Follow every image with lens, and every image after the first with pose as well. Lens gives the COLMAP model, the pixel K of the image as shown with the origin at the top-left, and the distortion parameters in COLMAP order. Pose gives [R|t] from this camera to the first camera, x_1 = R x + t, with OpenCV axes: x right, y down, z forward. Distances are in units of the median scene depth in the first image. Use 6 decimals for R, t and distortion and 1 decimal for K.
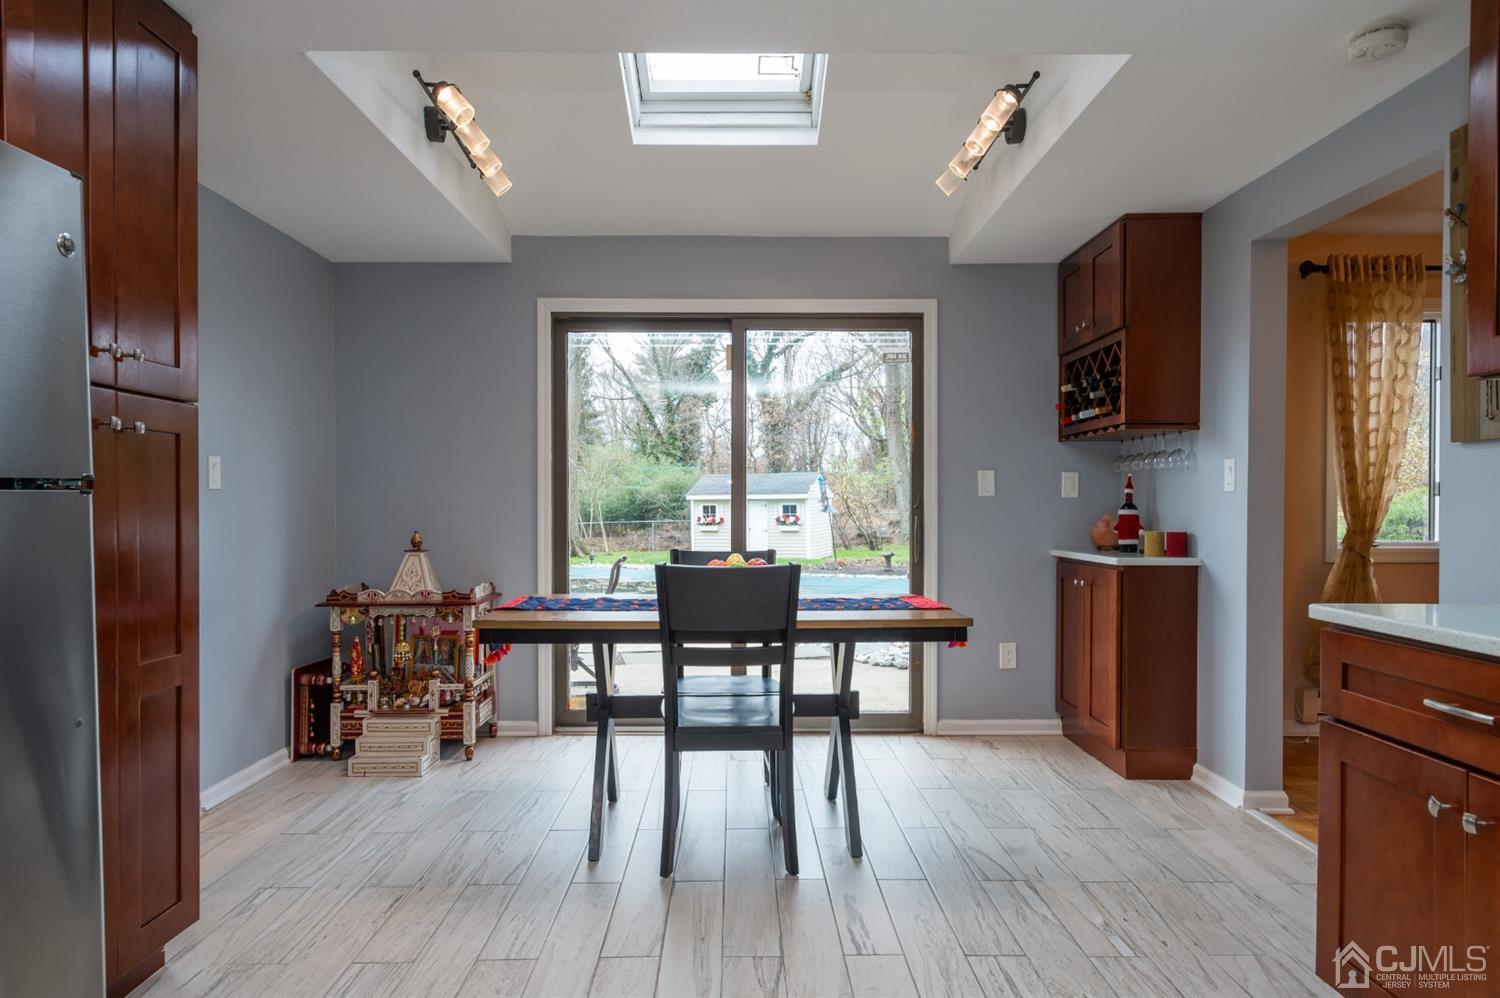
lens RADIAL K [[959.1, 0, 739.3], [0, 959.1, 517.2], [0, 0, 1]] dist [0.004530, -0.003776]
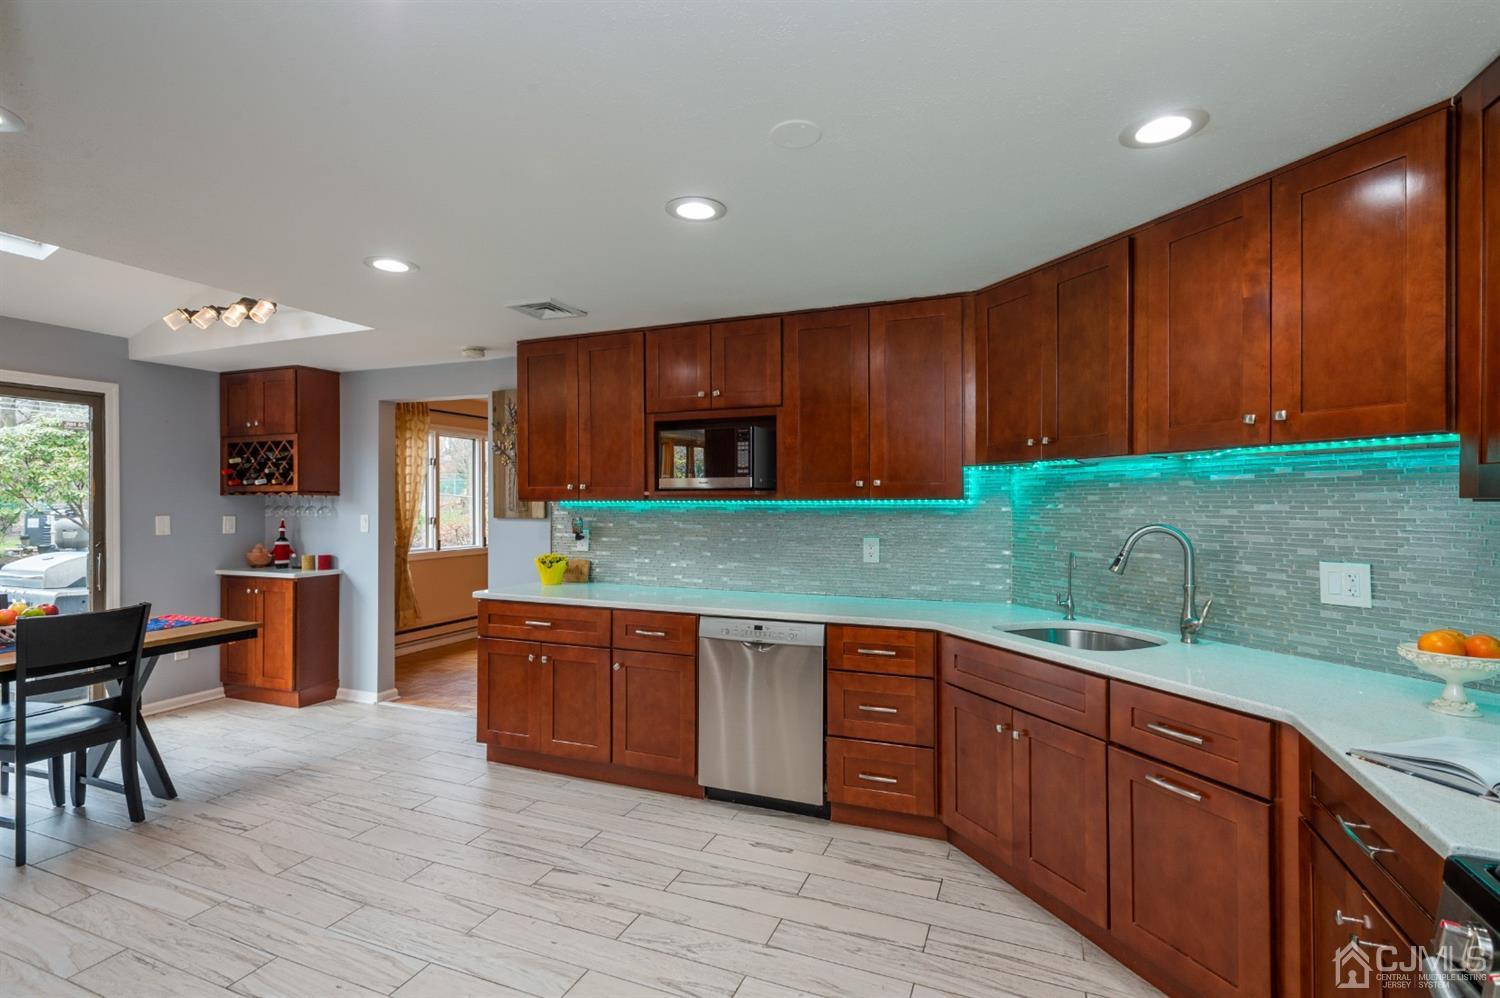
lens RADIAL K [[703.8, 0, 754.0], [0, 703.8, 498.1], [0, 0, 1]] dist [0.019469, 0.000089]
pose [[0.384423, 0.006330, 0.923135, -0.415554], [0.011231, 0.999870, -0.011533, -0.062685], [-0.923089, 0.014801, 0.384302, -0.188755]]
